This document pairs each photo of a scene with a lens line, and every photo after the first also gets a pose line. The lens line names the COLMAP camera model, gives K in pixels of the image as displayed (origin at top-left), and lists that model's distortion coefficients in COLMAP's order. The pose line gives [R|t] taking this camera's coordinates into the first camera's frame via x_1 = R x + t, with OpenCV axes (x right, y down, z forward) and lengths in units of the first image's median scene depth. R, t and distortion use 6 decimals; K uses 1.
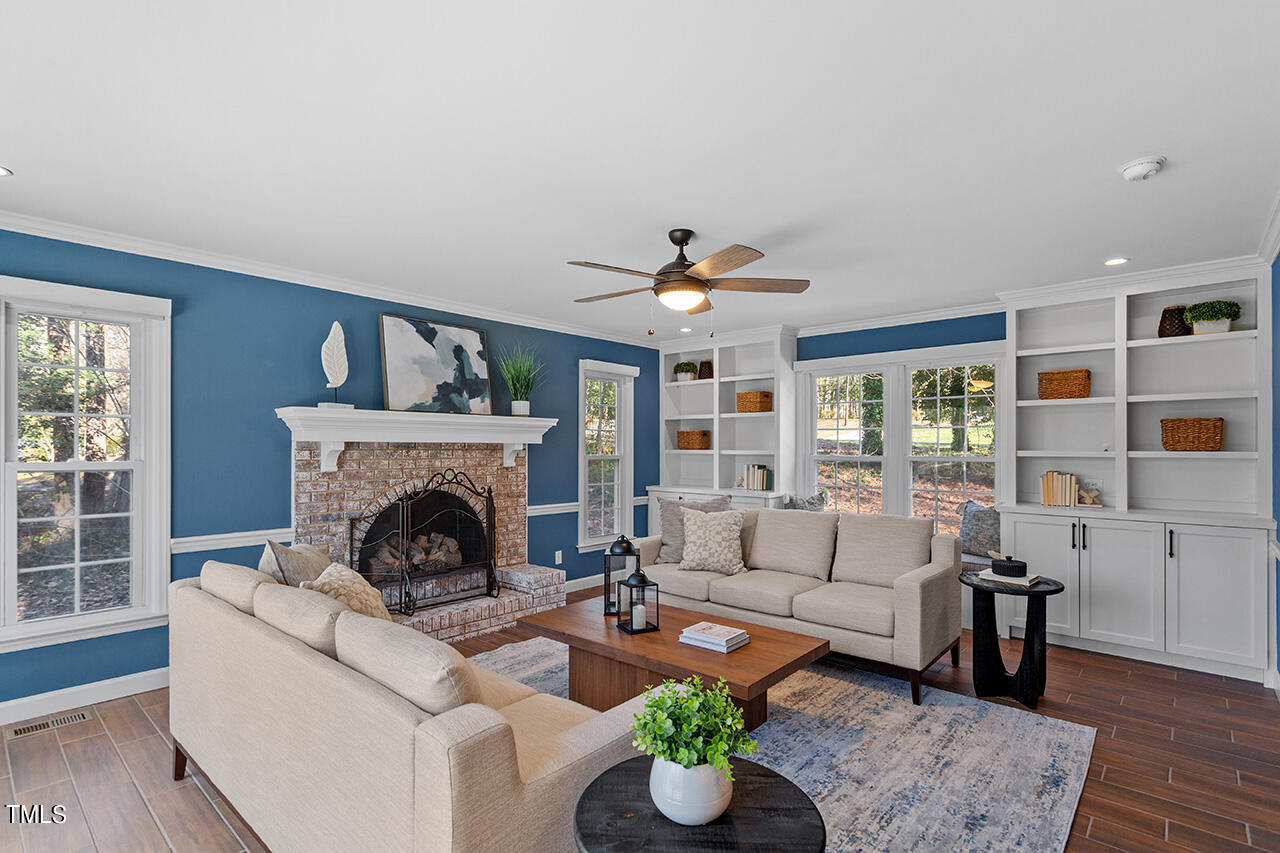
lens RADIAL K [[628.0, 0, 639.1], [0, 628.0, 449.5], [0, 0, 1]] dist [0.016178, 0.001346]
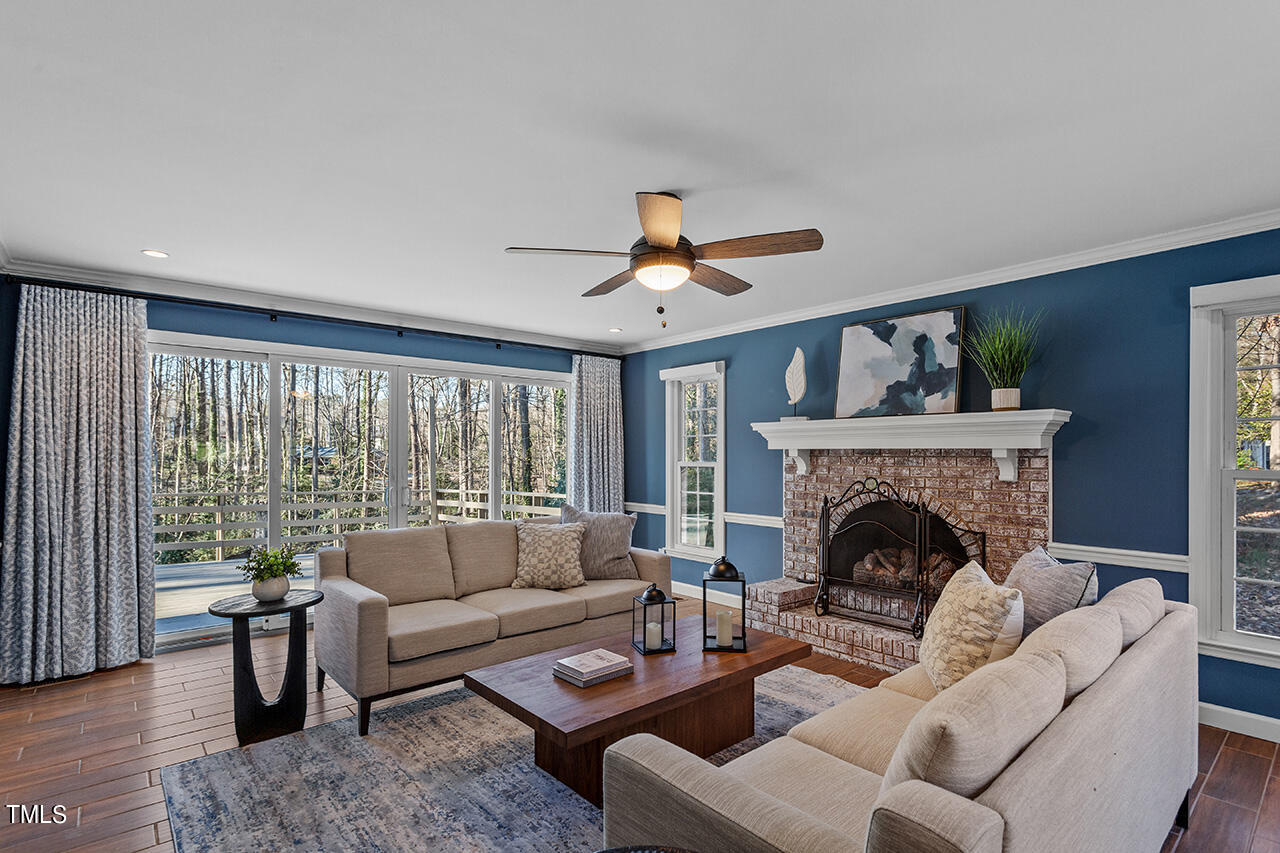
lens RADIAL K [[628.0, 0, 639.0], [0, 628.0, 456.2], [0, 0, 1]] dist [0.016178, 0.001346]
pose [[-0.139220, -0.004726, -0.990250, 0.637191], [-0.011069, 0.999934, -0.003216, 0.006986], [0.990200, 0.010513, -0.139263, 0.765691]]
